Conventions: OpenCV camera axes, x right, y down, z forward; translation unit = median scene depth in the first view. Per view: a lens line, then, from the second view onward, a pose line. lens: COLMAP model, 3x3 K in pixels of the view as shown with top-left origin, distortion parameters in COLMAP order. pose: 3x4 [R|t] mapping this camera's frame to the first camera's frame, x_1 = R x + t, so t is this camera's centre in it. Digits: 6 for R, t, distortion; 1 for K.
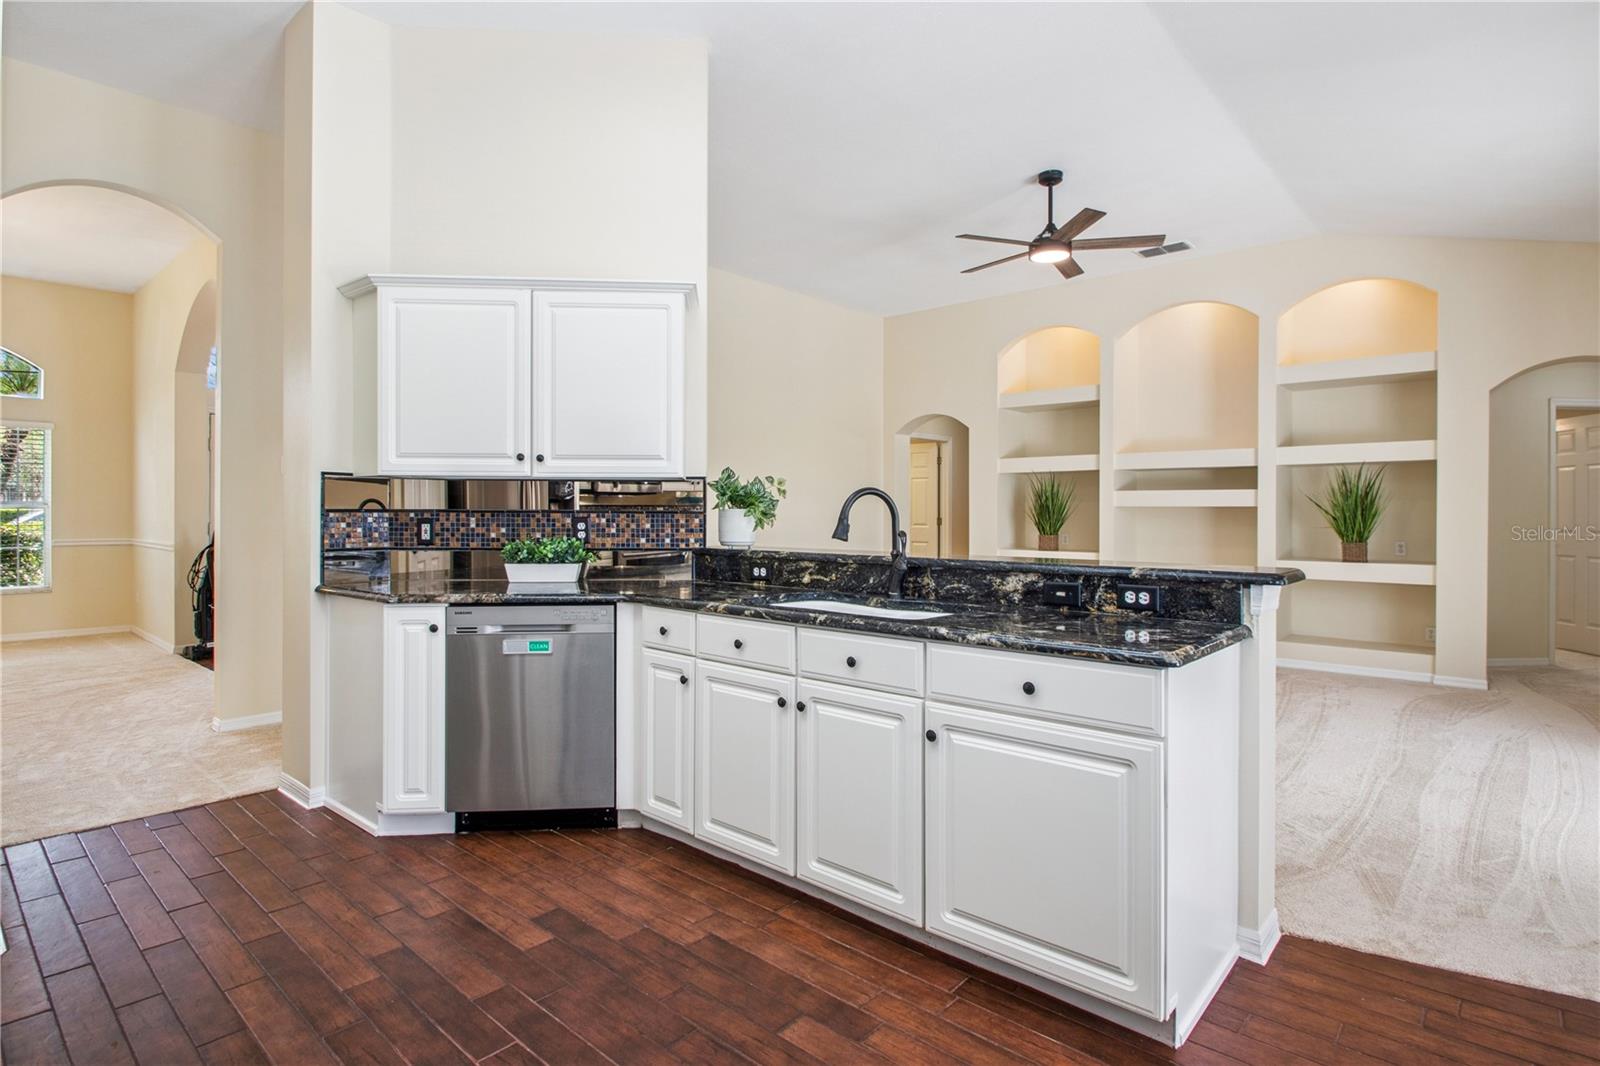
lens RADIAL K [[814.8, 0, 779.3], [0, 814.8, 522.3], [0, 0, 1]] dist [0.000930, -0.020081]
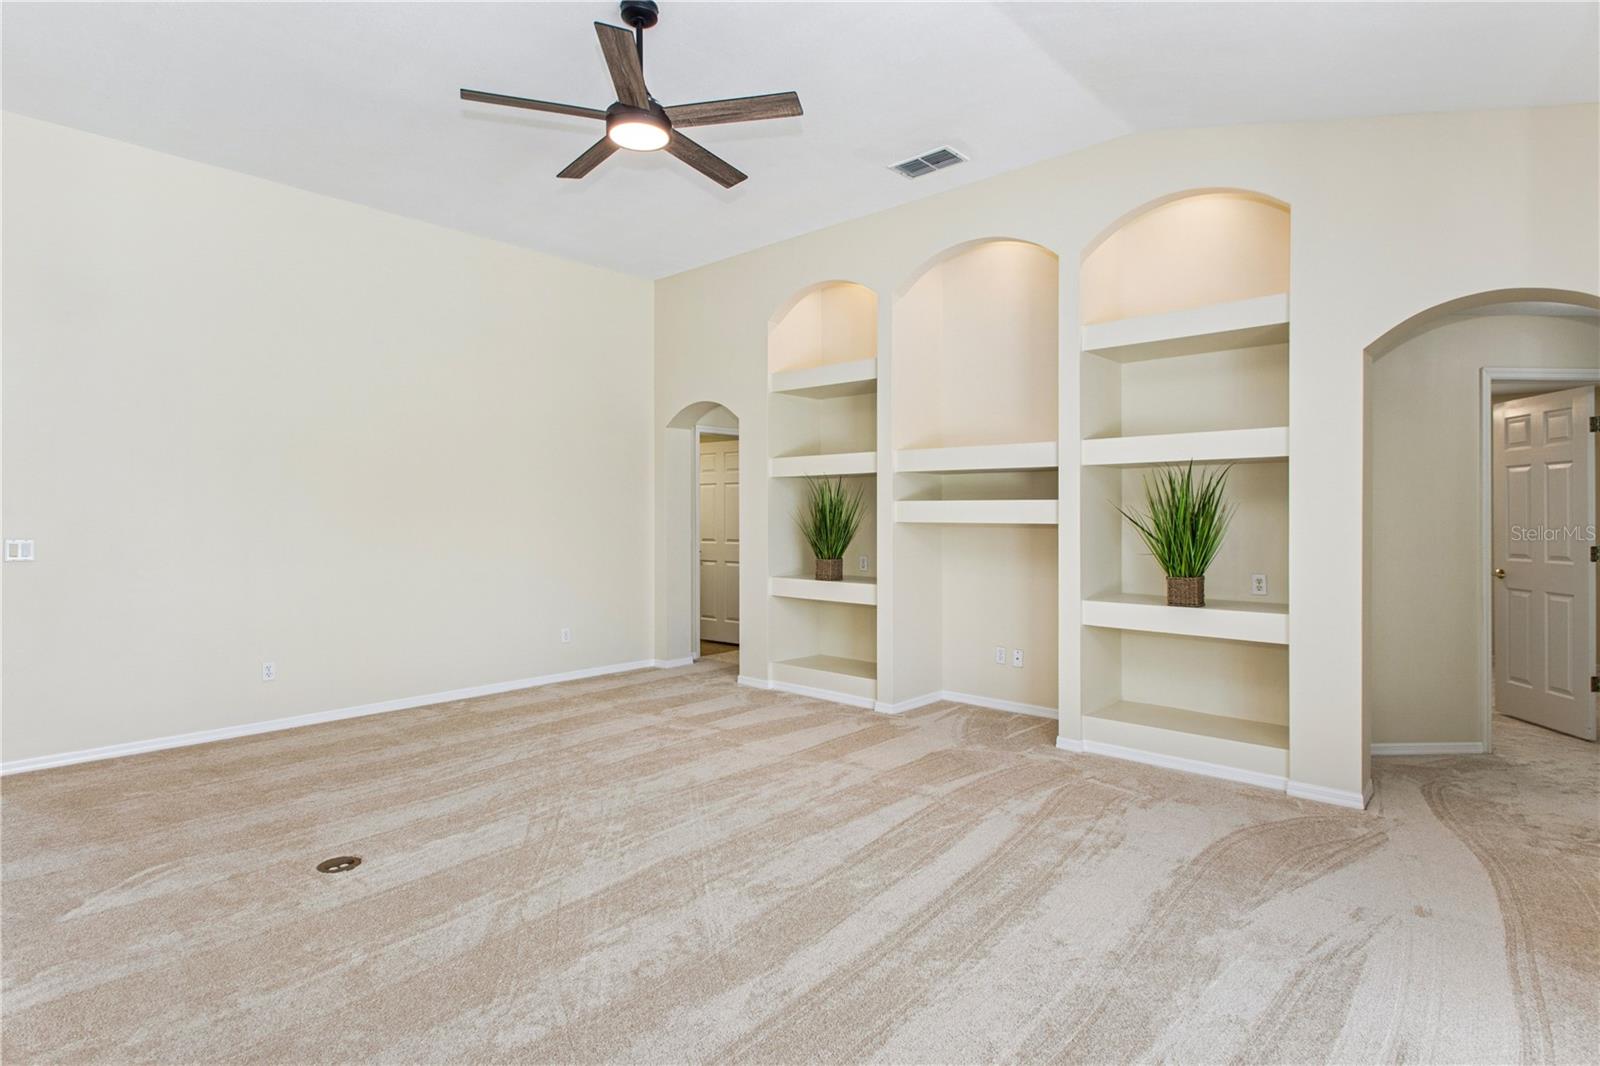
lens RADIAL K [[818.4, 0, 795.7], [0, 818.4, 518.4], [0, 0, 1]] dist [-0.000798, 0.000456]
pose [[0.999978, -0.000664, 0.006644, 0.370825], [0.000723, 0.999960, -0.008940, -0.018925], [-0.006638, 0.008945, 0.999938, 0.302272]]
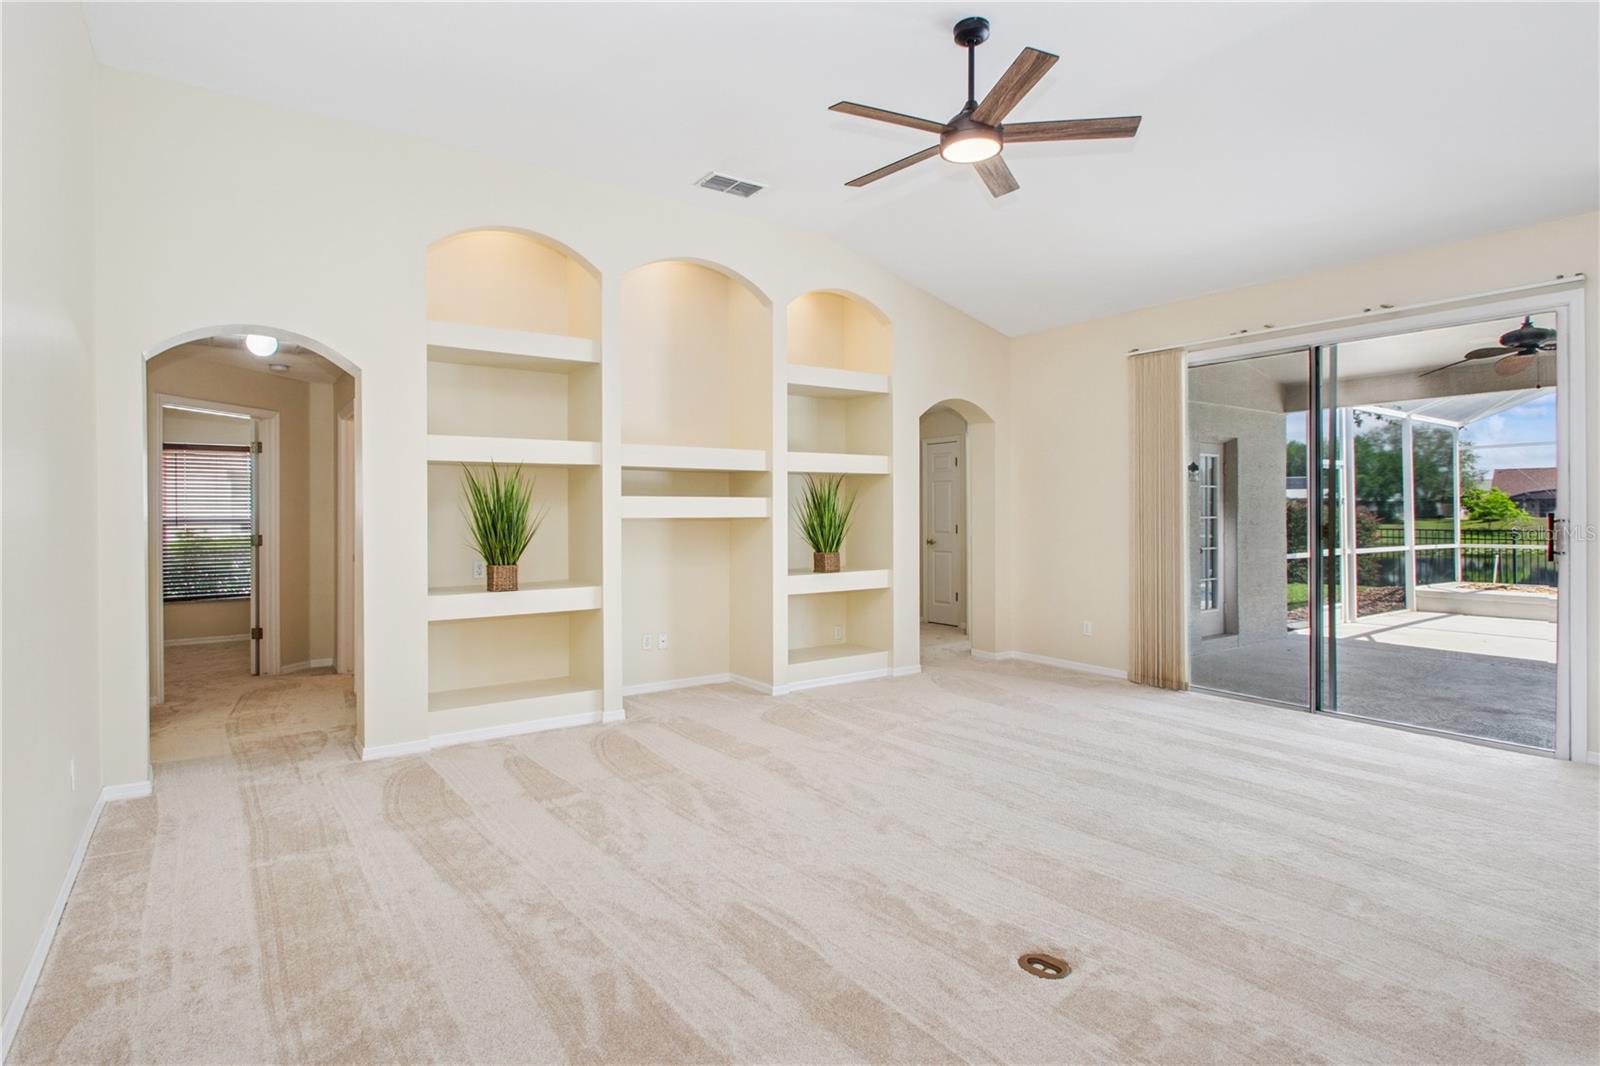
lens RADIAL K [[818.4, 0, 795.7], [0, 818.4, 518.4], [0, 0, 1]] dist [-0.000798, 0.000456]
pose [[0.215067, -0.017439, 0.976443, -0.287089], [0.010961, 0.999821, 0.015442, -0.033245], [-0.976538, 0.007382, 0.215220, 0.817706]]
